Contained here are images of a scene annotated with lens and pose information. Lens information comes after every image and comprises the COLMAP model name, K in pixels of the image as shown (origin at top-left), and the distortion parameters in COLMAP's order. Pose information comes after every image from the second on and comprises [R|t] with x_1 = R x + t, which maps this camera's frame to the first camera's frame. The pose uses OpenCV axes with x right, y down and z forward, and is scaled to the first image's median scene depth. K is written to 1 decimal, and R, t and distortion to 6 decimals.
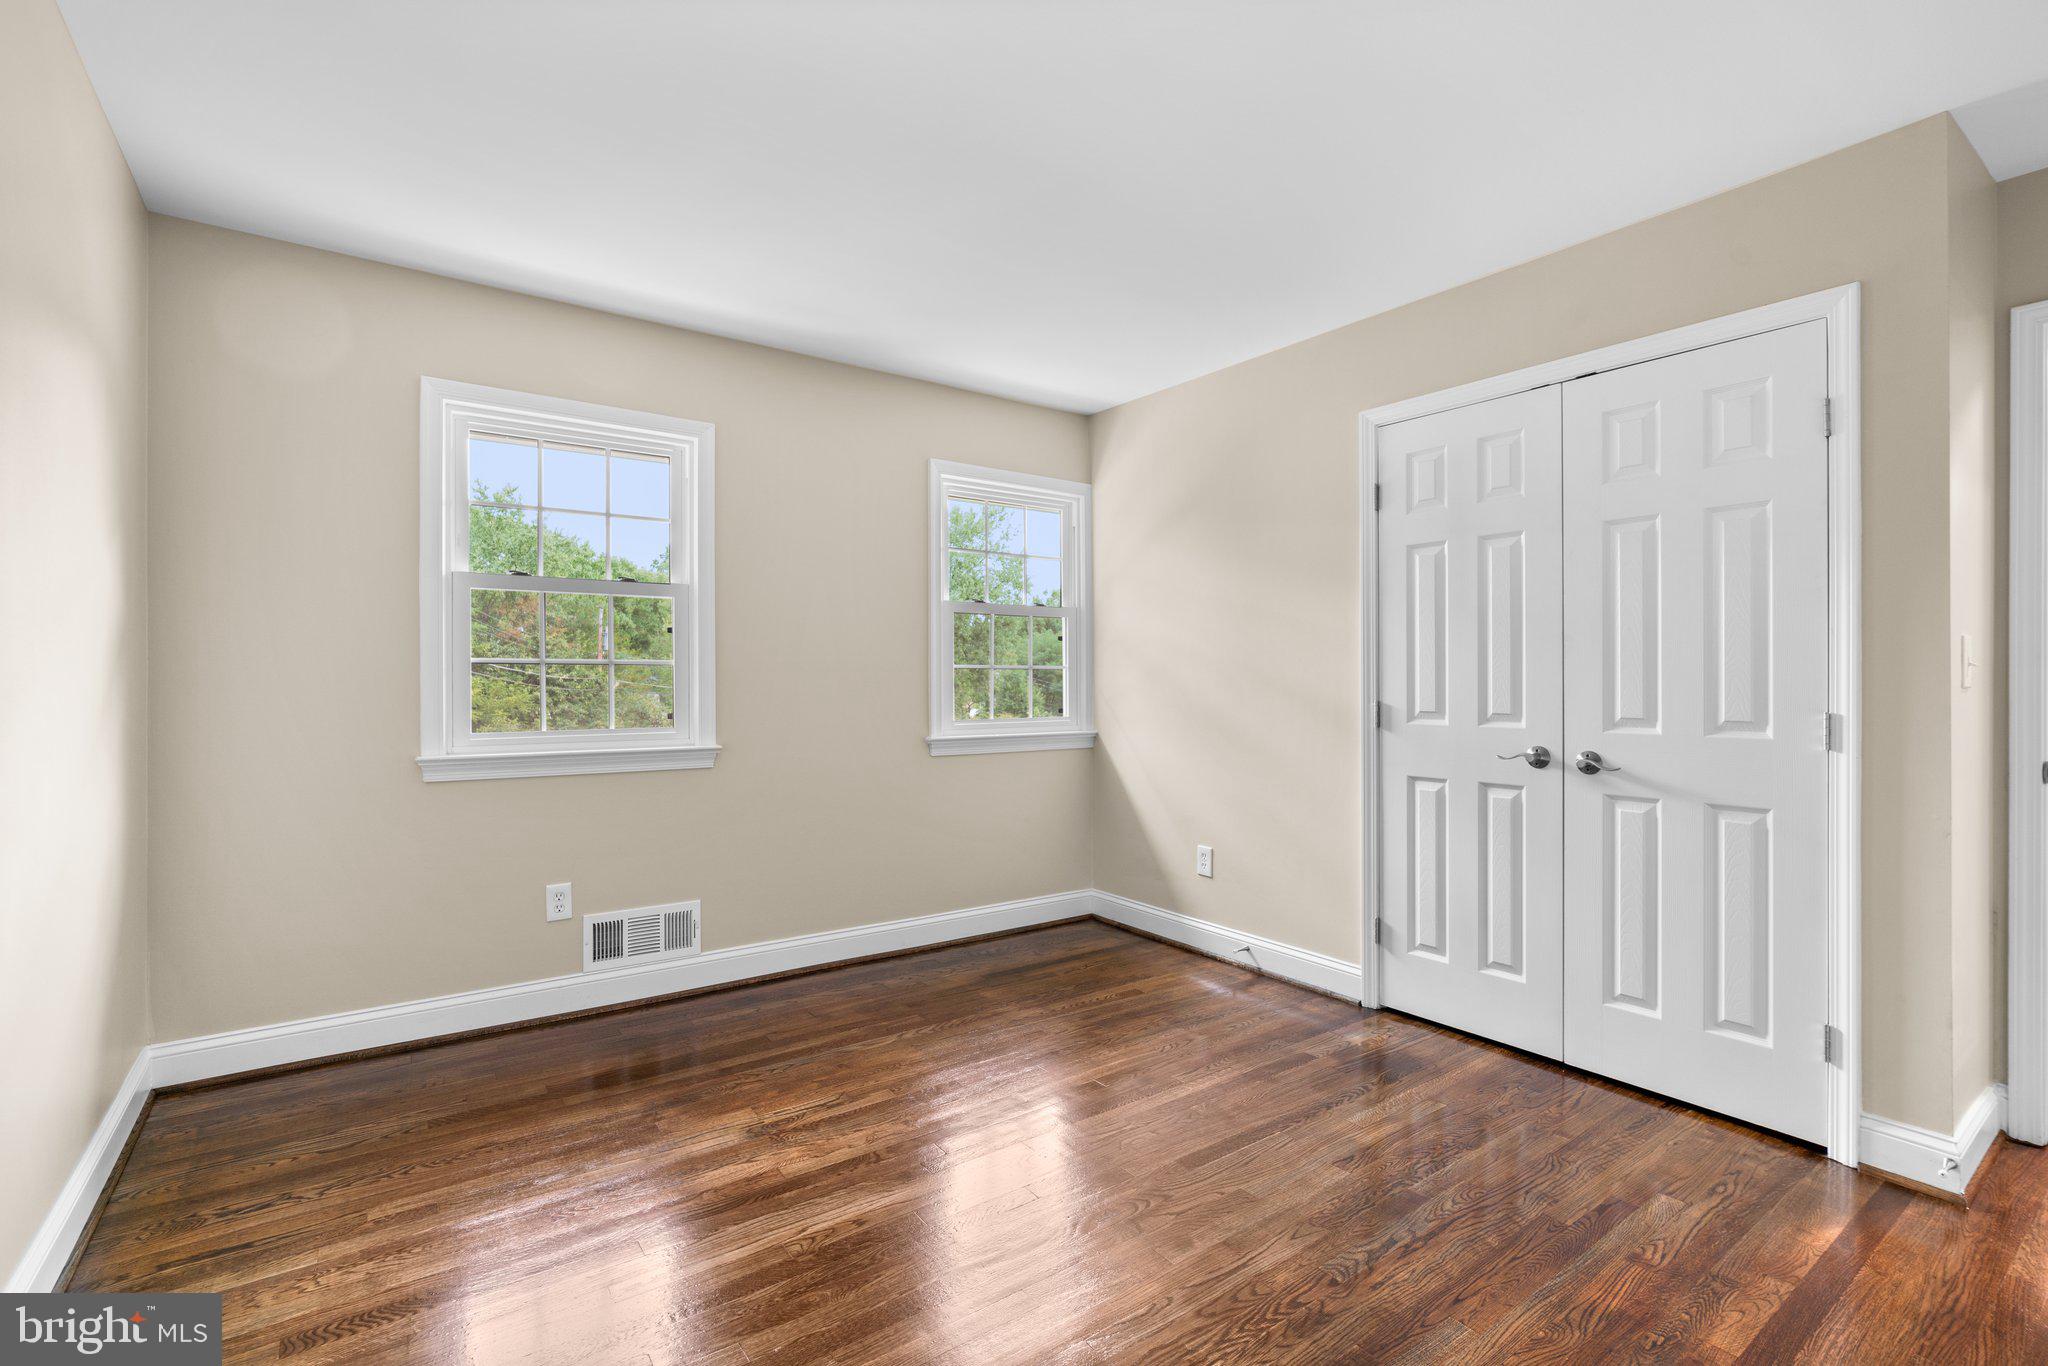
lens RADIAL K [[920.8, 0, 1016.3], [0, 920.8, 678.0], [0, 0, 1]] dist [-0.014941, 0.008083]
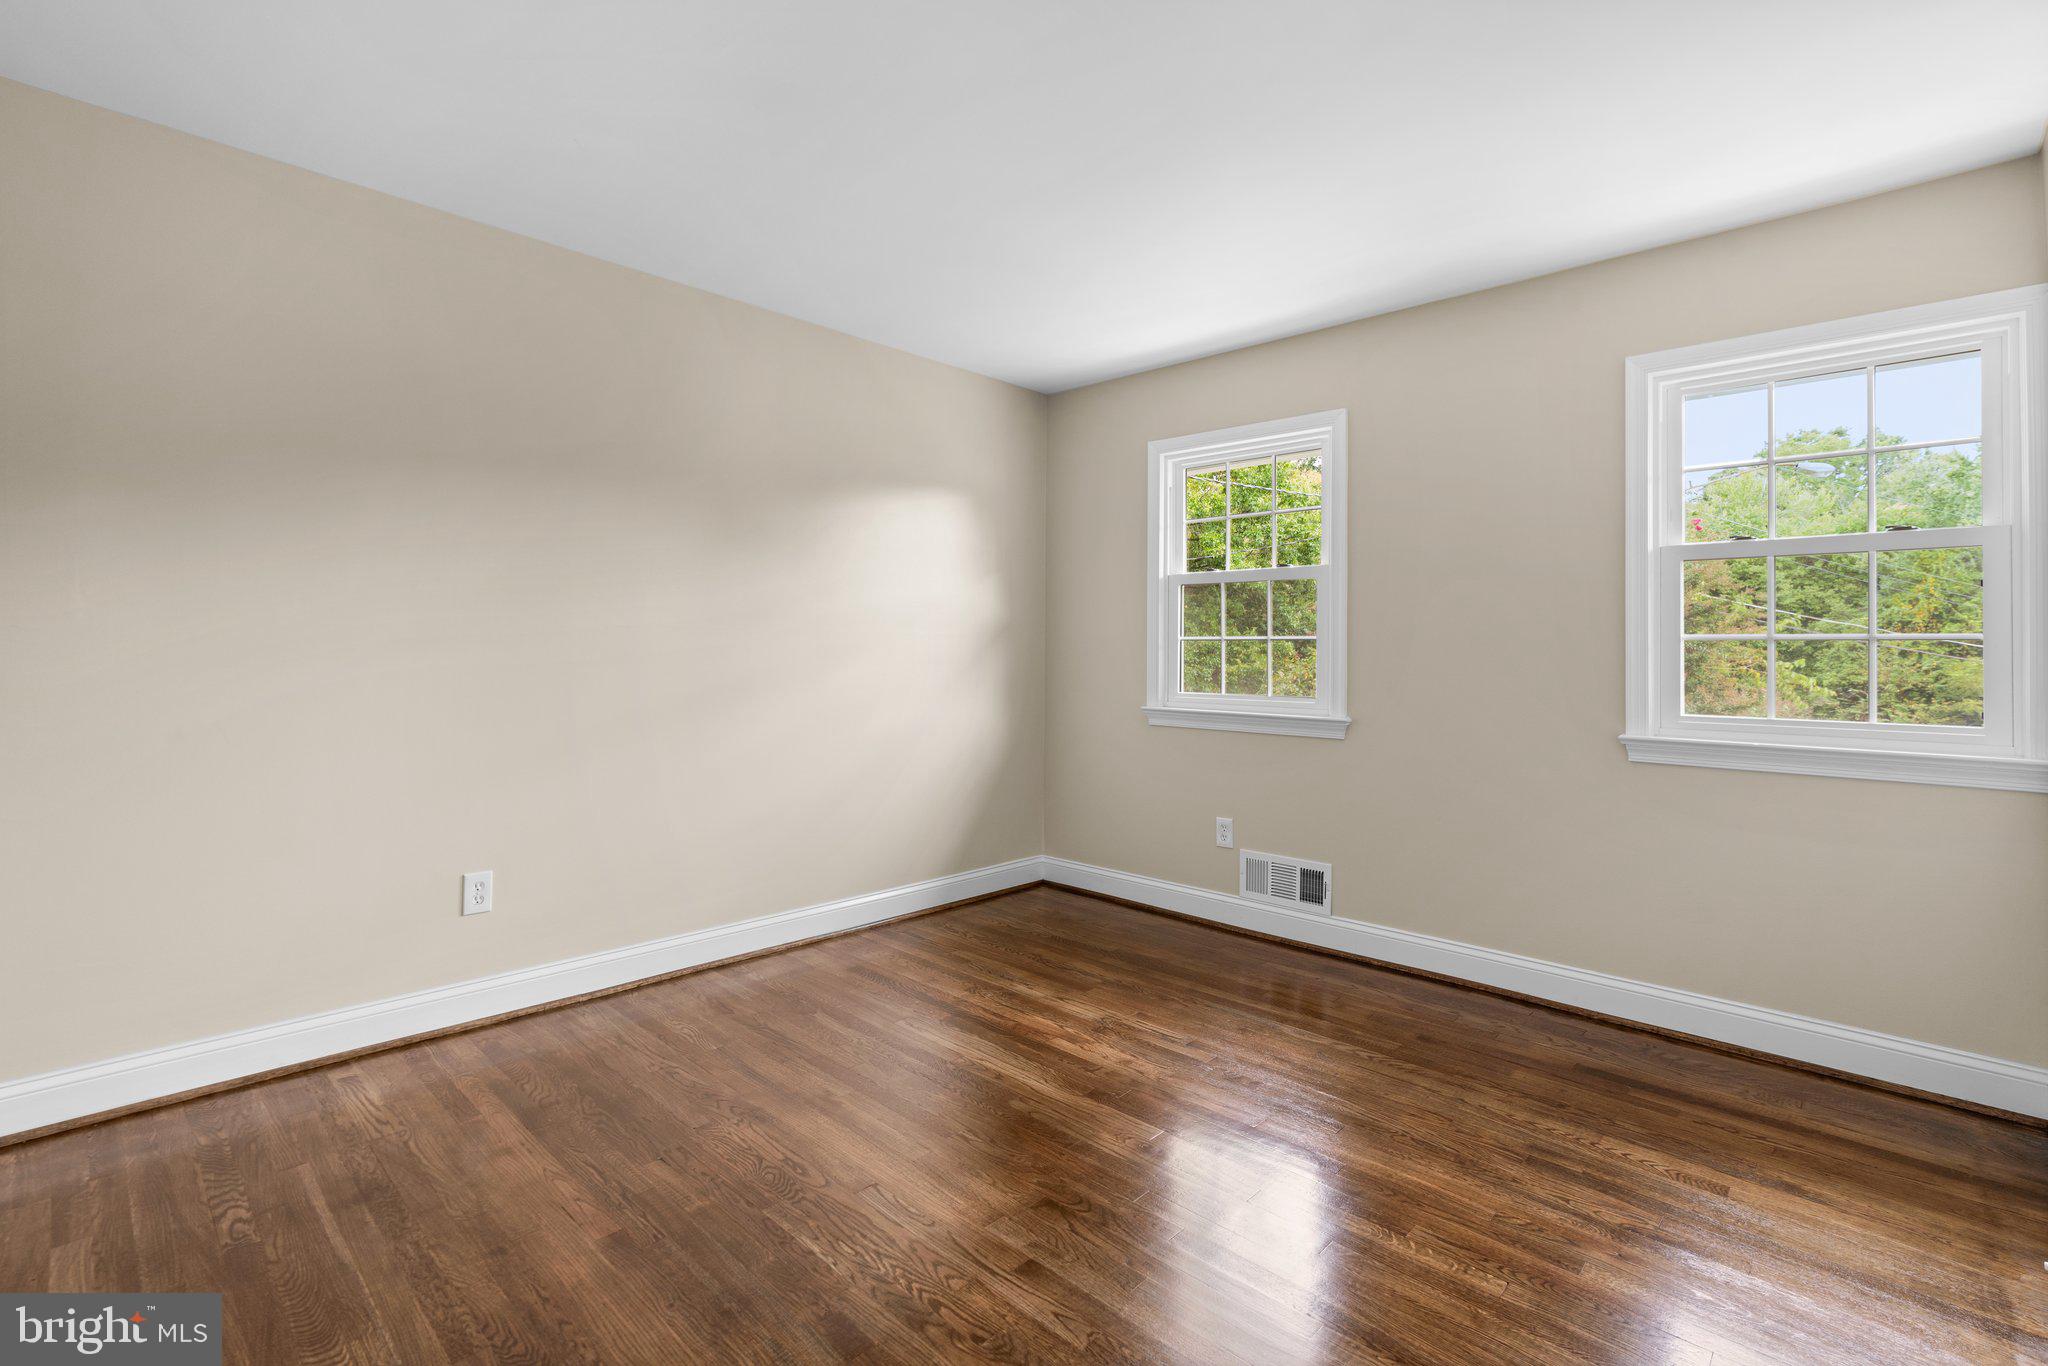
lens RADIAL K [[939.3, 0, 1018.5], [0, 939.3, 635.4], [0, 0, 1]] dist [-0.014298, 0.009171]
pose [[0.180251, -0.016237, -0.983487, 0.706793], [-0.006938, 0.999818, -0.017778, 0.001918], [0.983596, 0.010028, 0.180105, 0.495008]]
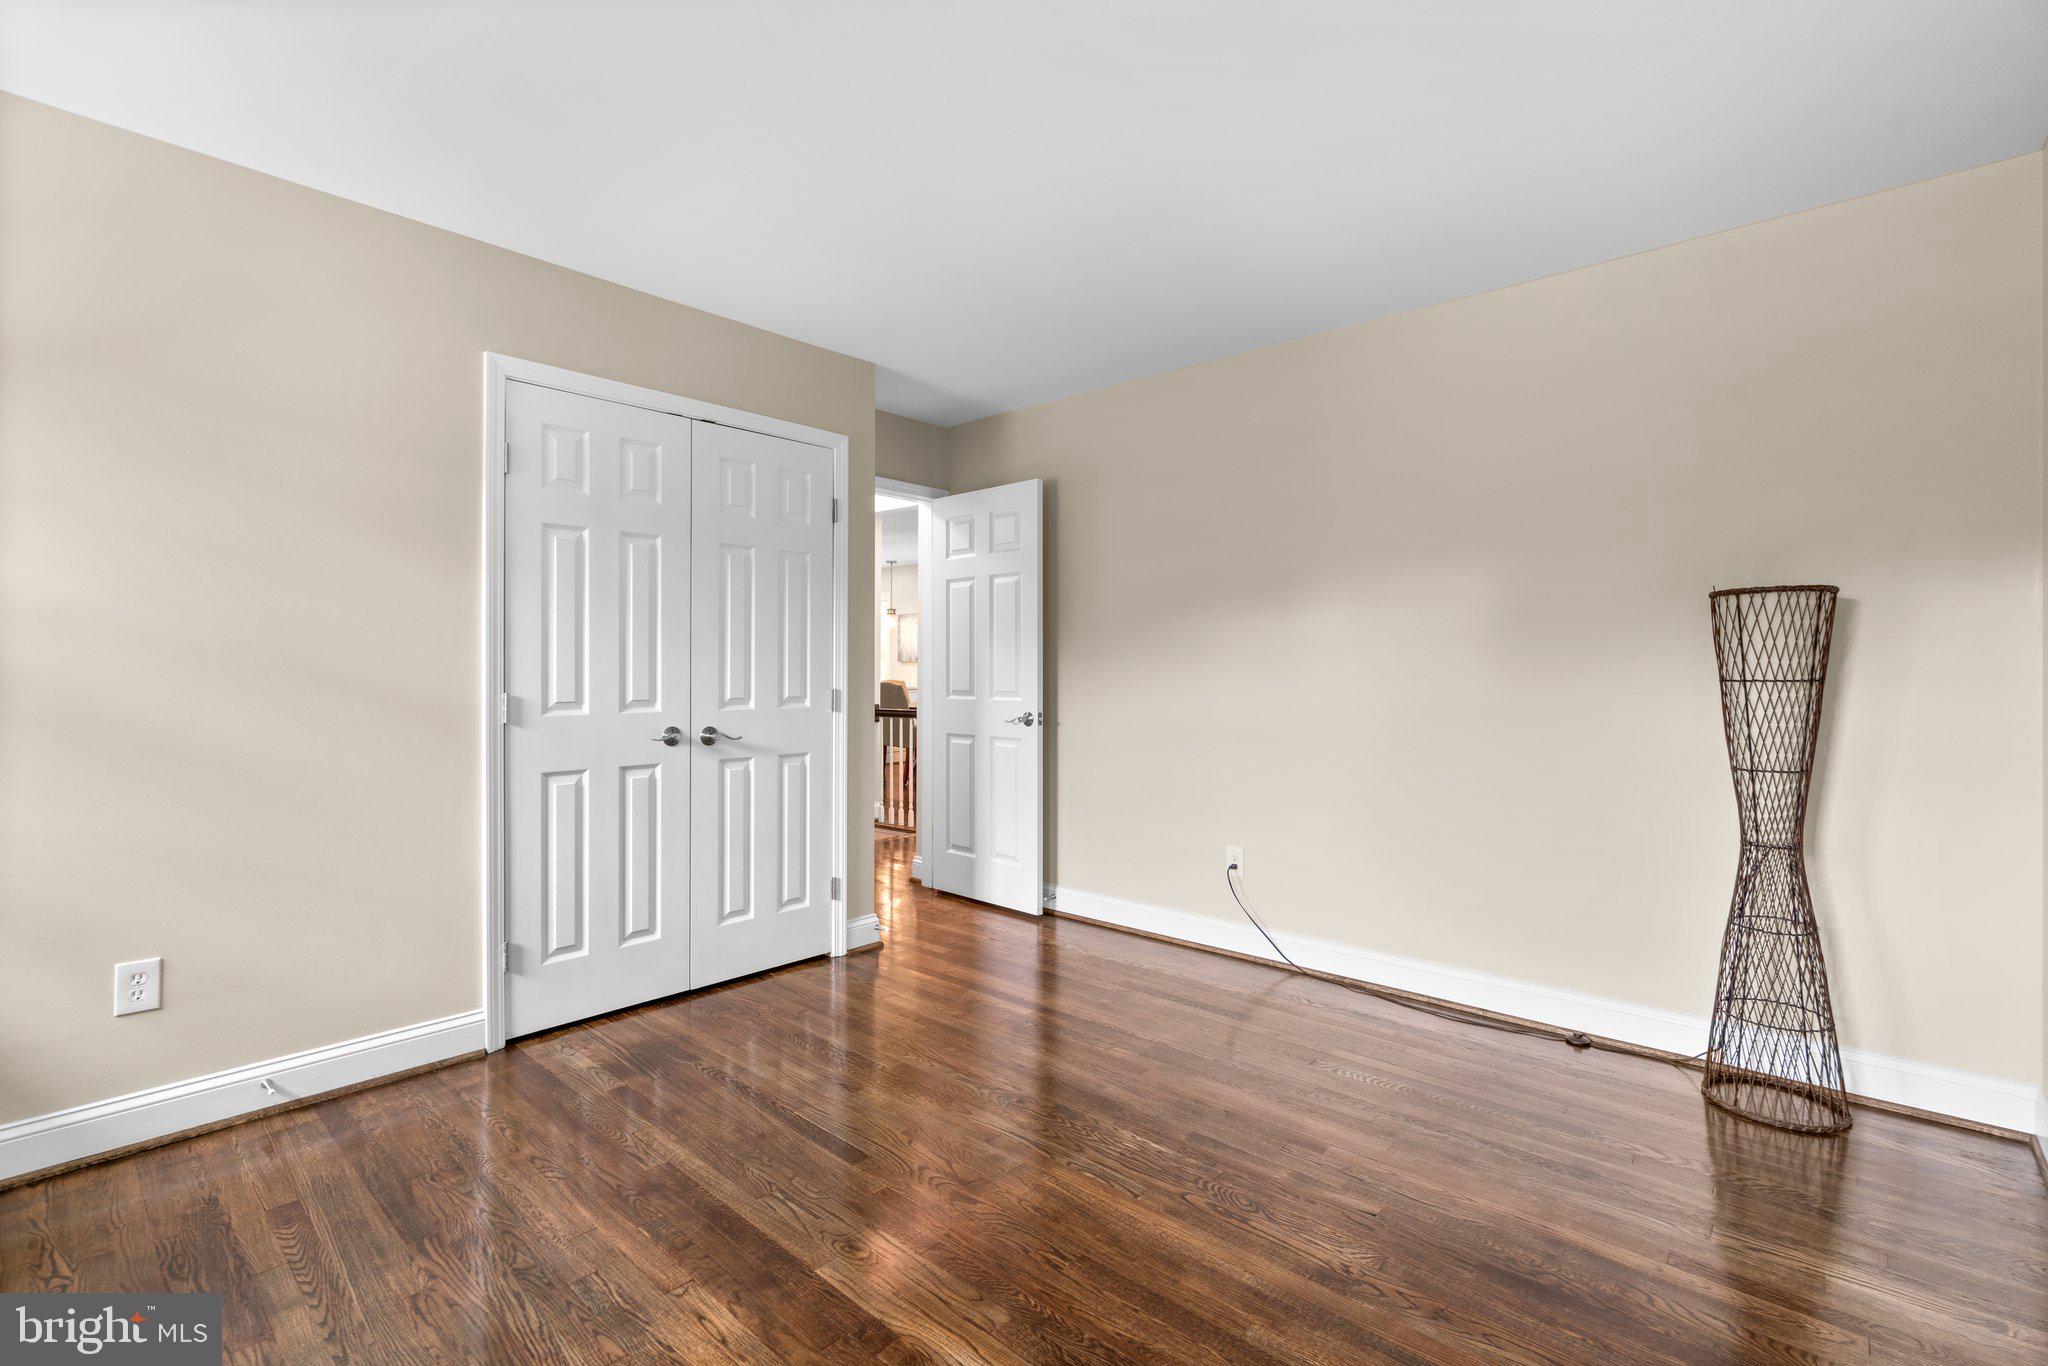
lens RADIAL K [[913.7, 0, 1018.7], [0, 913.7, 664.3], [0, 0, 1]] dist [-0.022846, 0.007990]
pose [[-0.208582, -0.000612, 0.978005, -0.575346], [-0.006352, 0.999980, -0.000729, -0.005100], [-0.977984, -0.006365, -0.208582, 0.737458]]
